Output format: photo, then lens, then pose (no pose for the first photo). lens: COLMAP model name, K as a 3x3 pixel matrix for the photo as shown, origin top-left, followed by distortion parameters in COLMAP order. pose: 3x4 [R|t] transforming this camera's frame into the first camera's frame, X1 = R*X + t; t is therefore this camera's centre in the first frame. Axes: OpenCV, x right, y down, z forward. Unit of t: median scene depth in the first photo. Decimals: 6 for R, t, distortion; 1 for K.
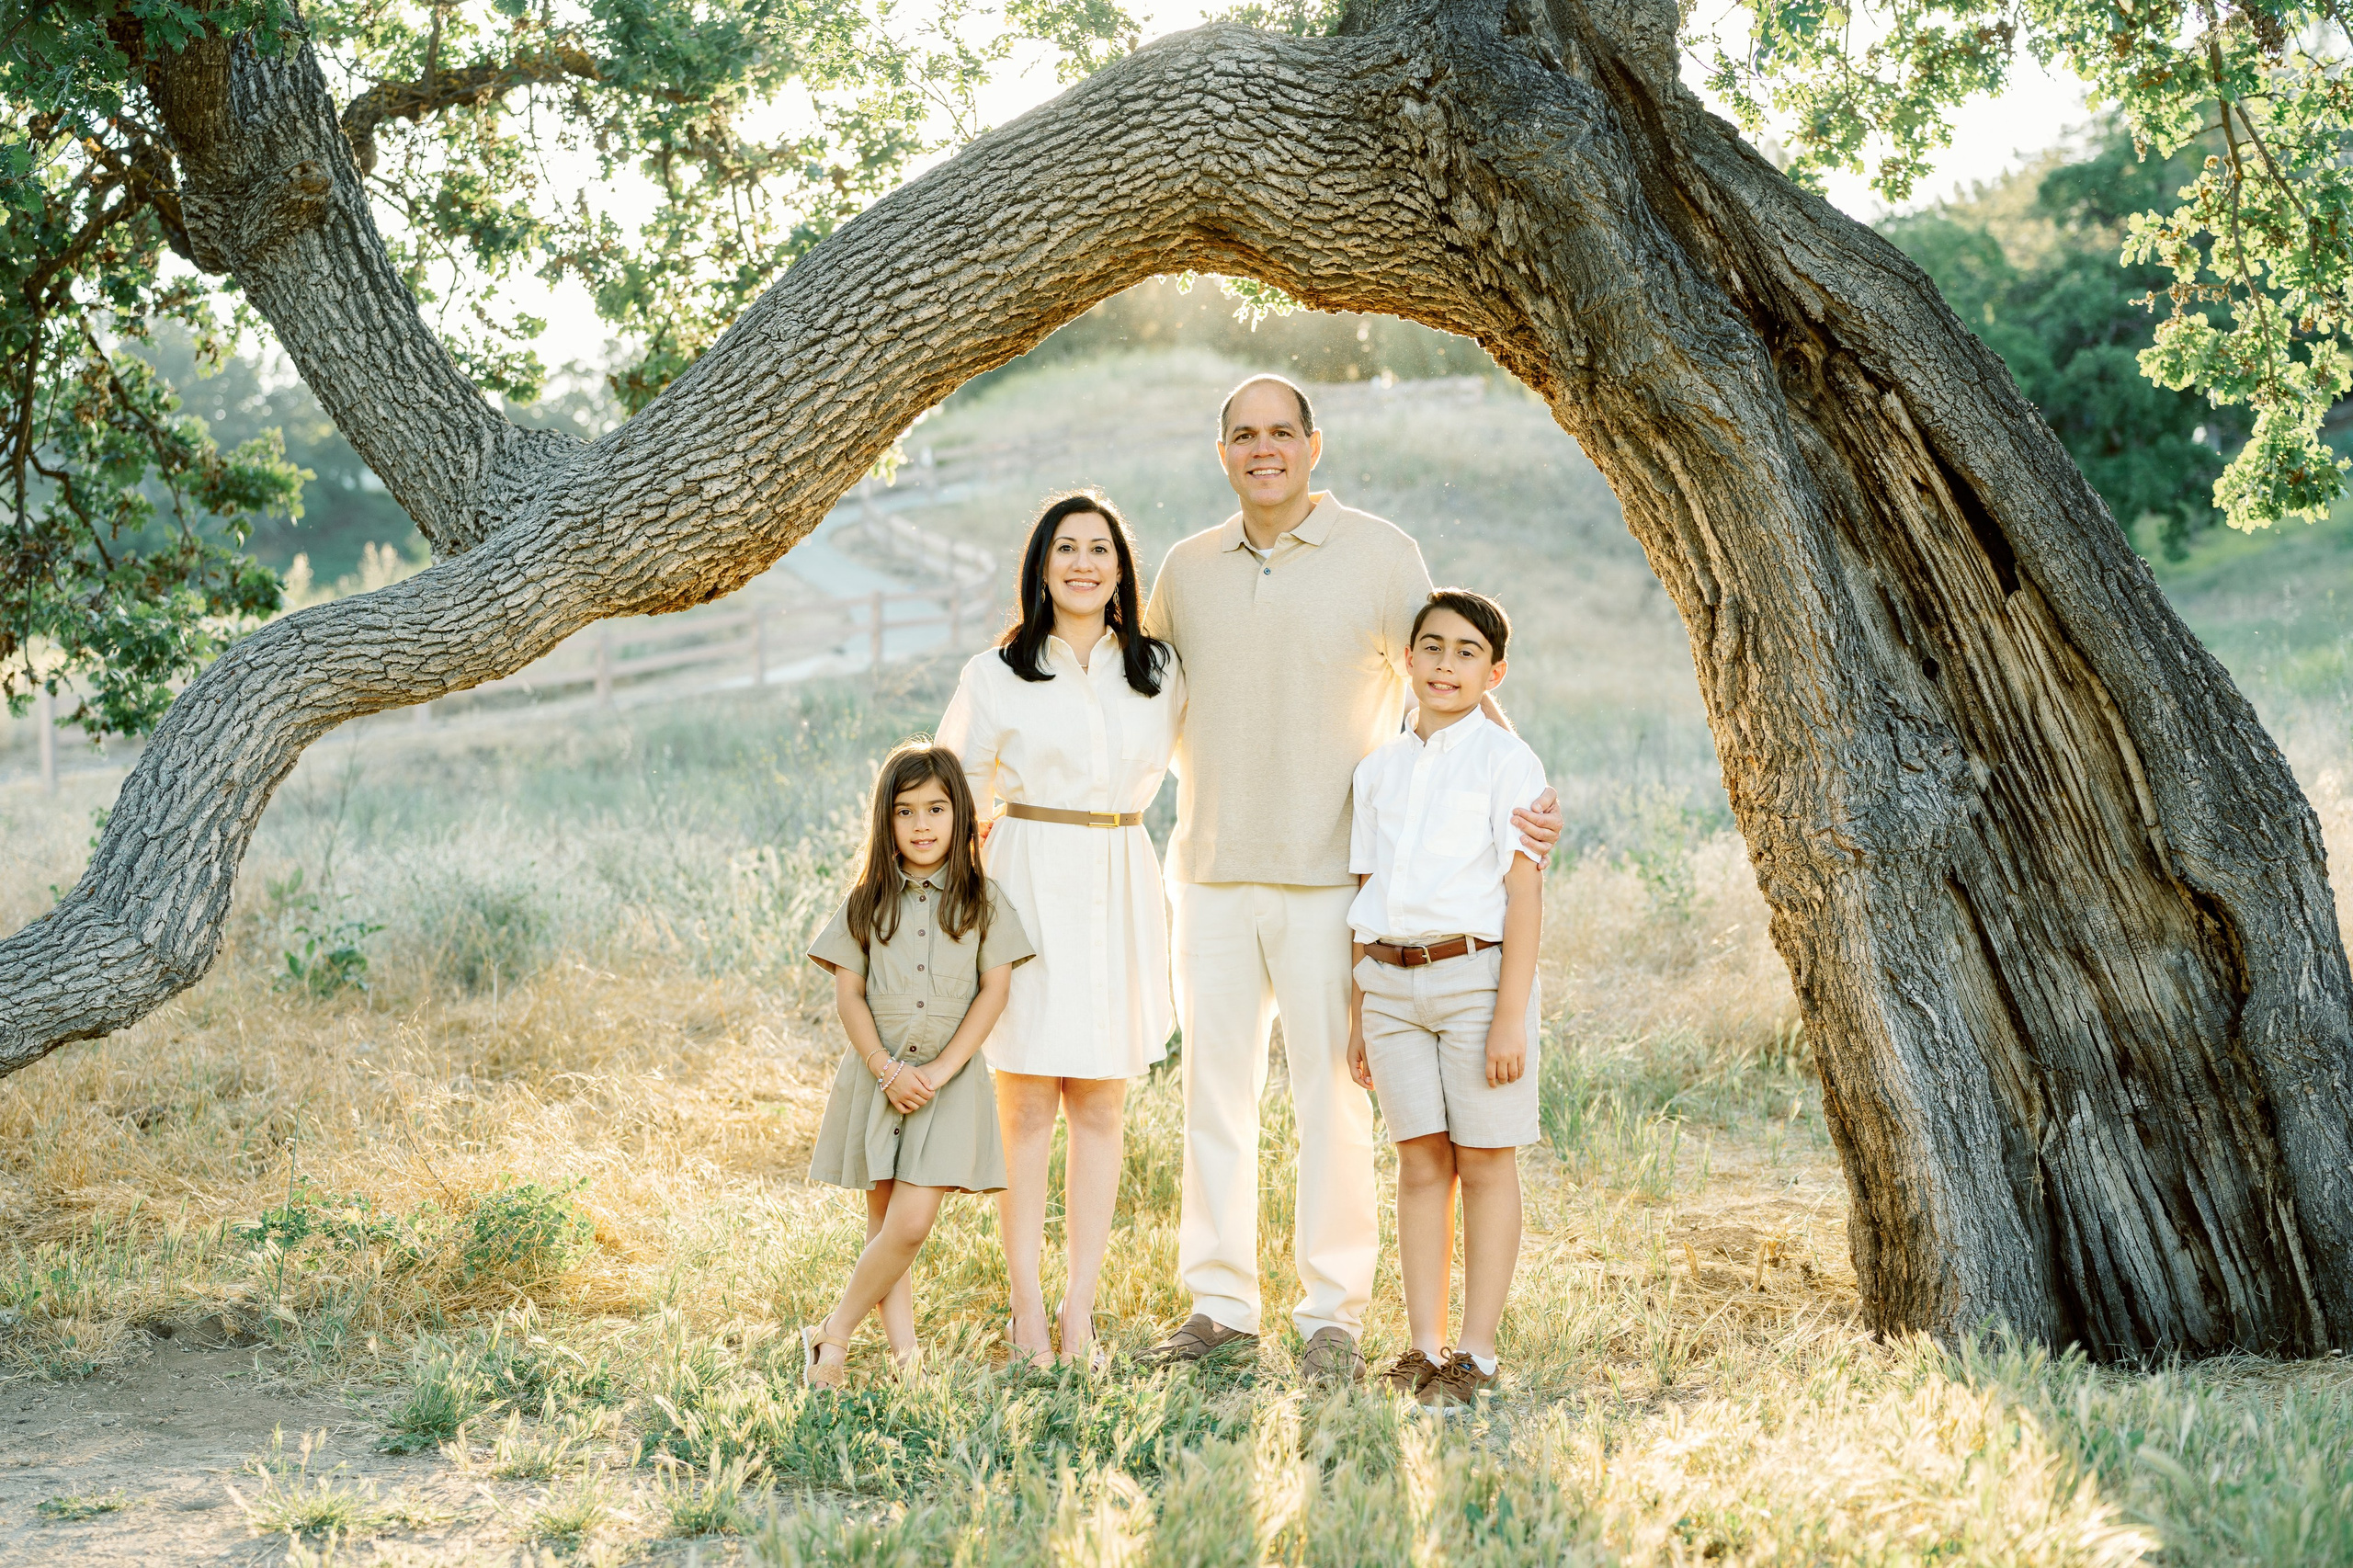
lens RADIAL K [[3512.9, 0, 1176.5], [0, 3512.9, 784.0], [0, 0, 1]] dist [0.116642, 0.199565]
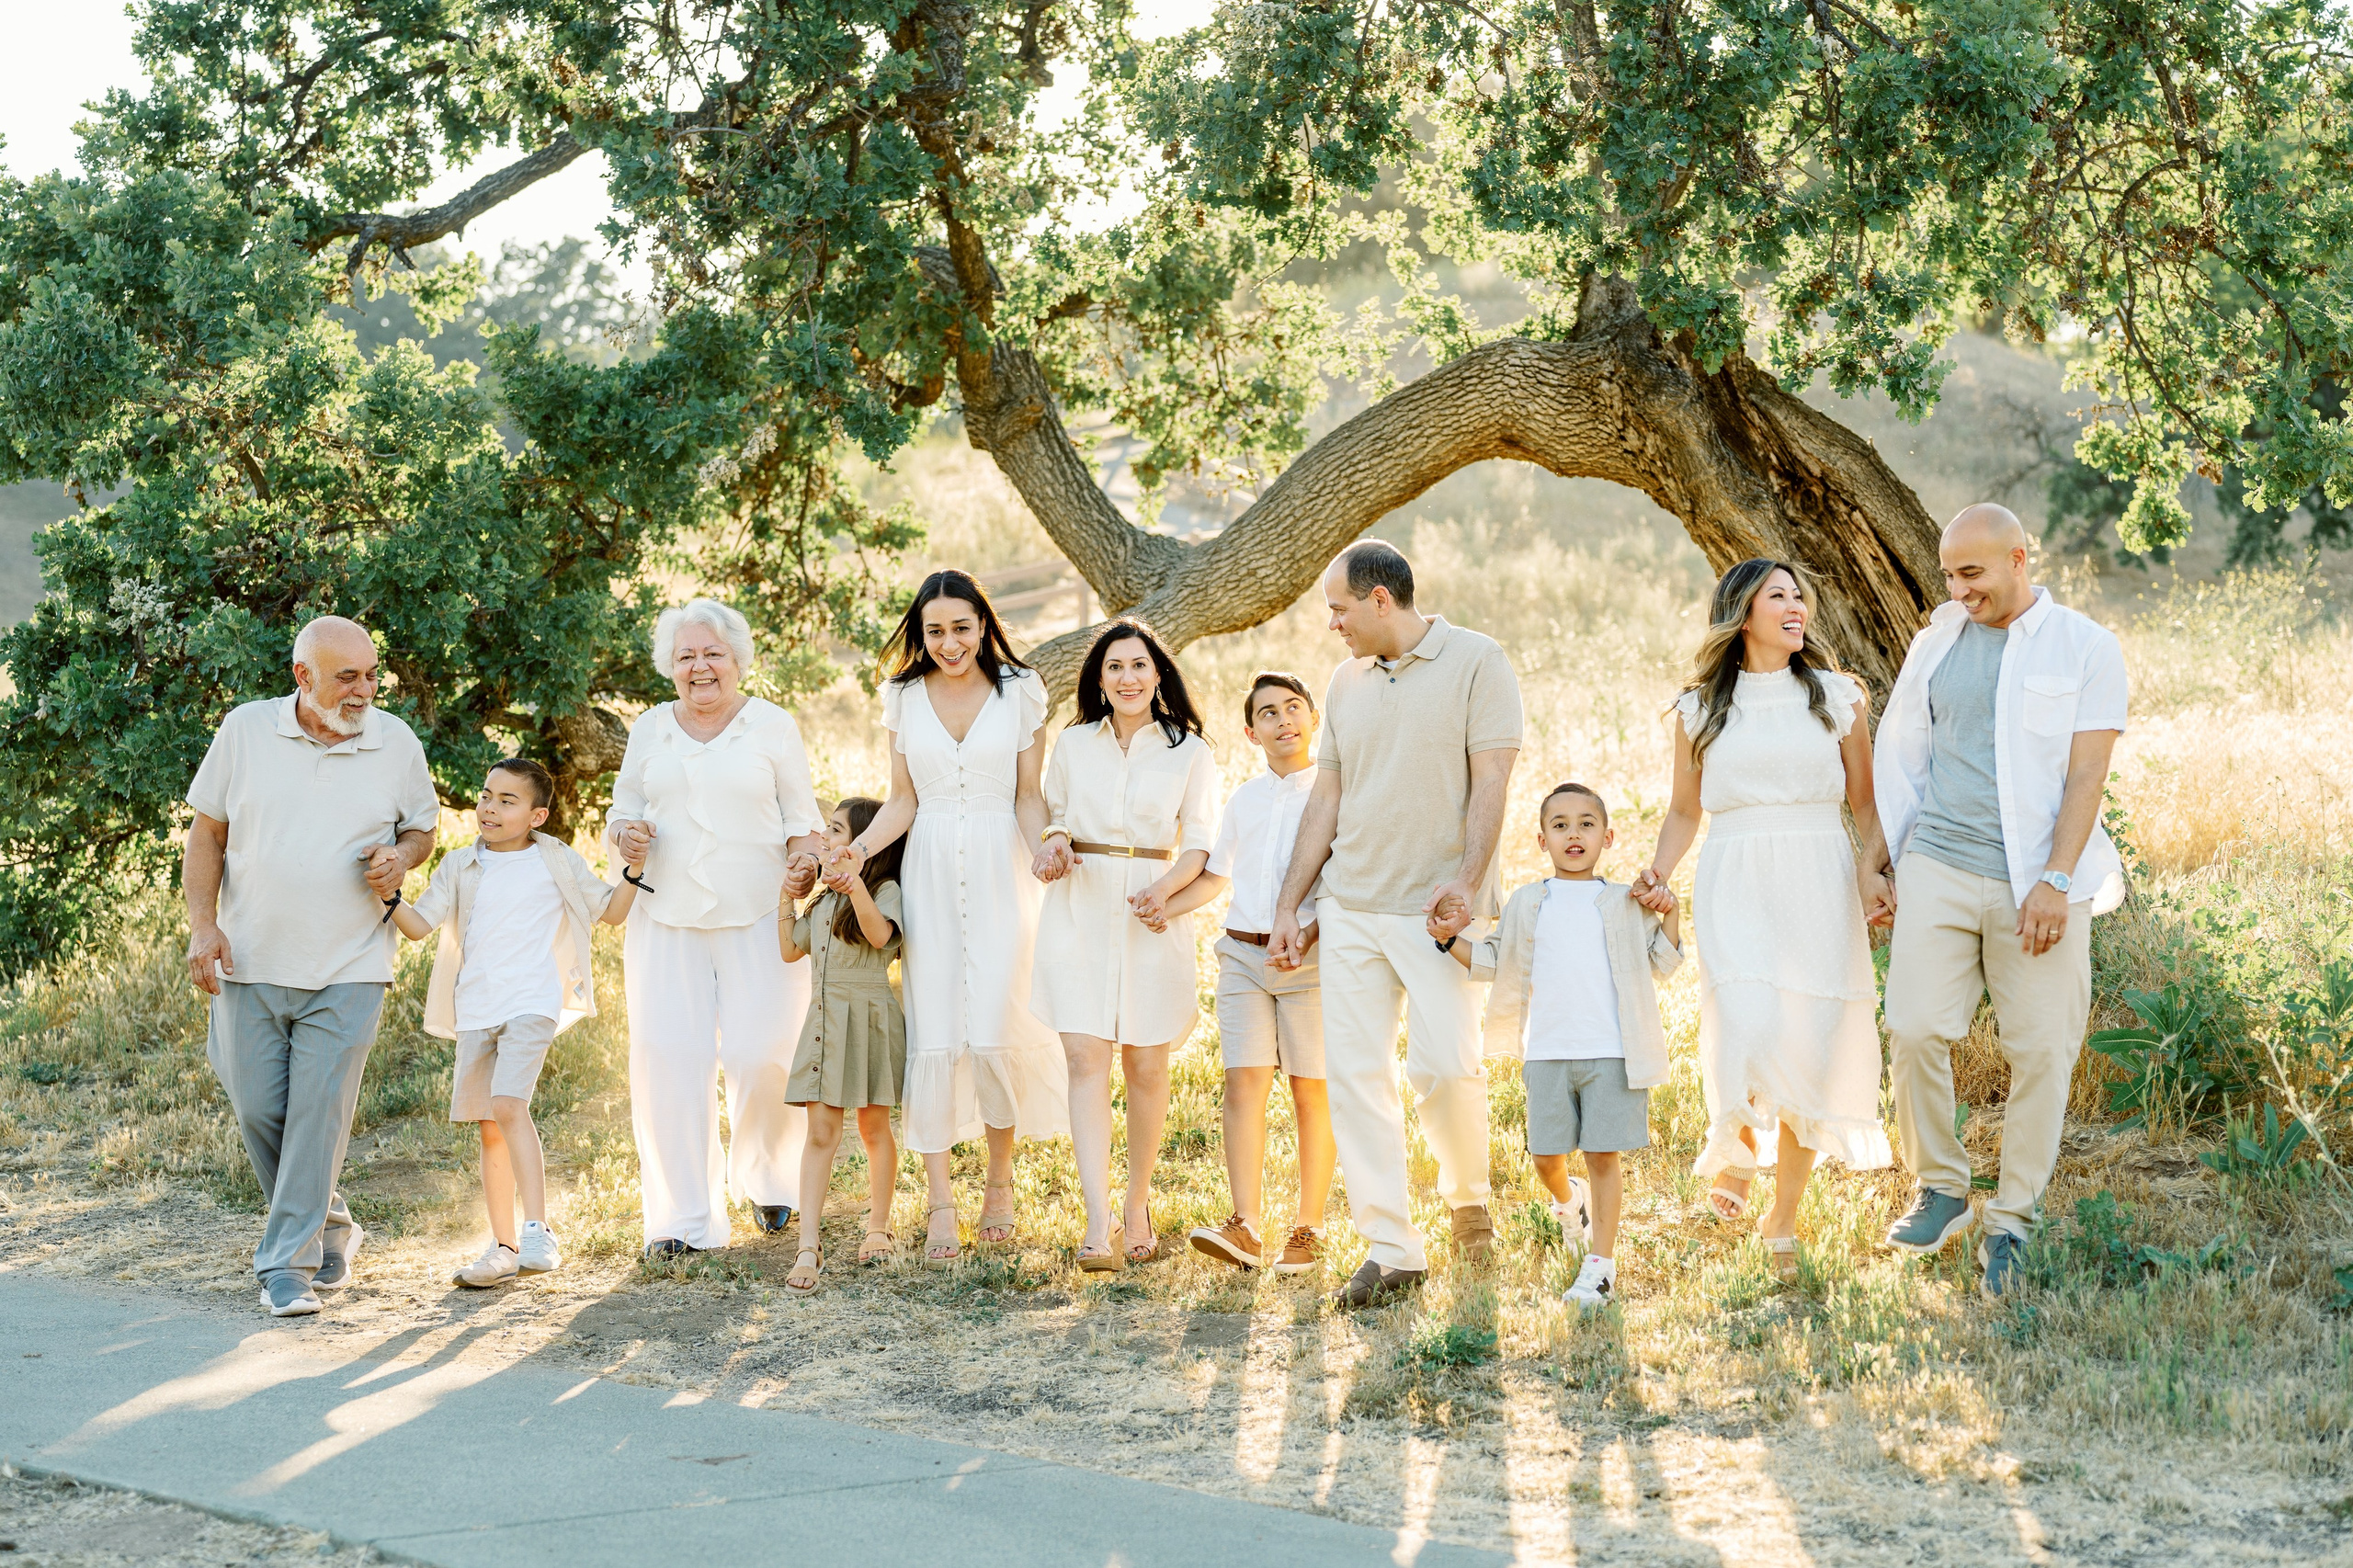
lens RADIAL K [[3887.5, 0, 1263.4], [0, 3887.5, 763.1], [0, 0, 1]] dist [0.160760, 0.241022]
pose [[0.998245, -0.013945, -0.057548, -0.004201], [0.014636, 0.999826, 0.011595, -0.000629], [0.057376, -0.012417, 0.998275, -1.220822]]
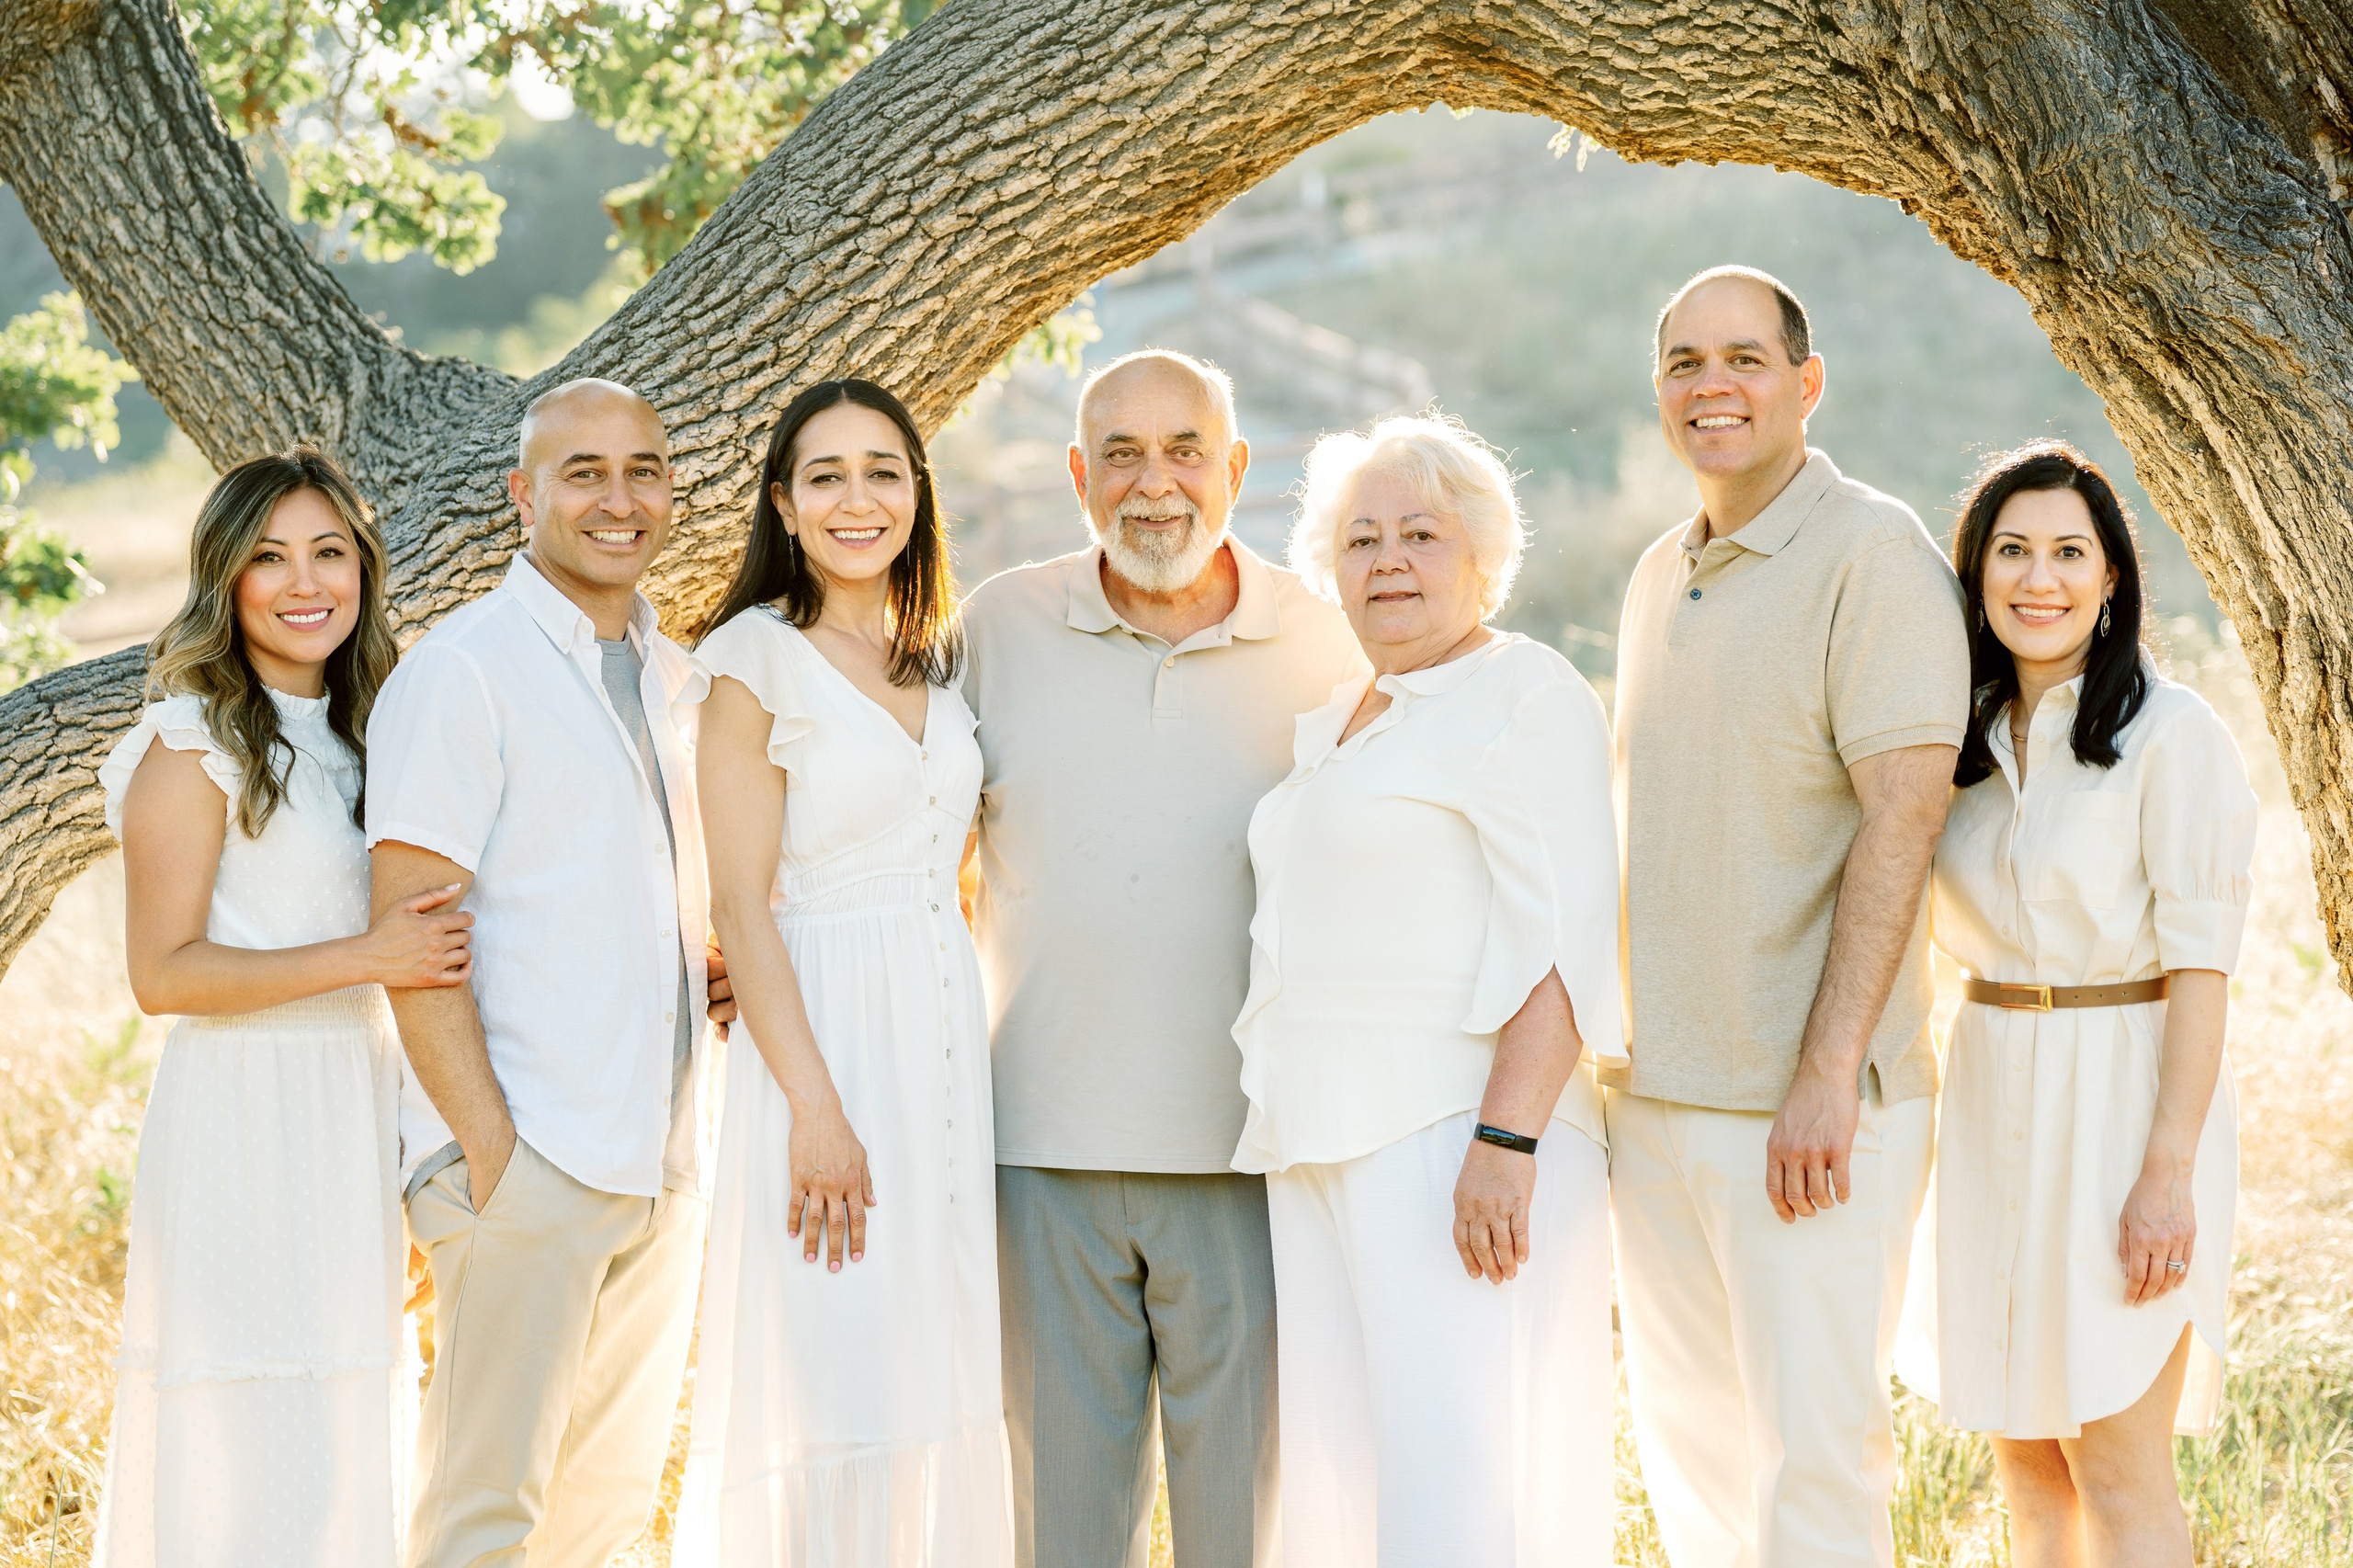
lens RADIAL K [[6453.5, 0, 1236.0], [0, 6453.5, 683.7], [0, 0, 1]] dist [0.408259, -0.368458]
pose [[0.995932, -0.018154, -0.088259, 0.068473], [0.017027, 0.999764, -0.013506, -0.027912], [0.088483, 0.011948, 0.996006, -0.151733]]
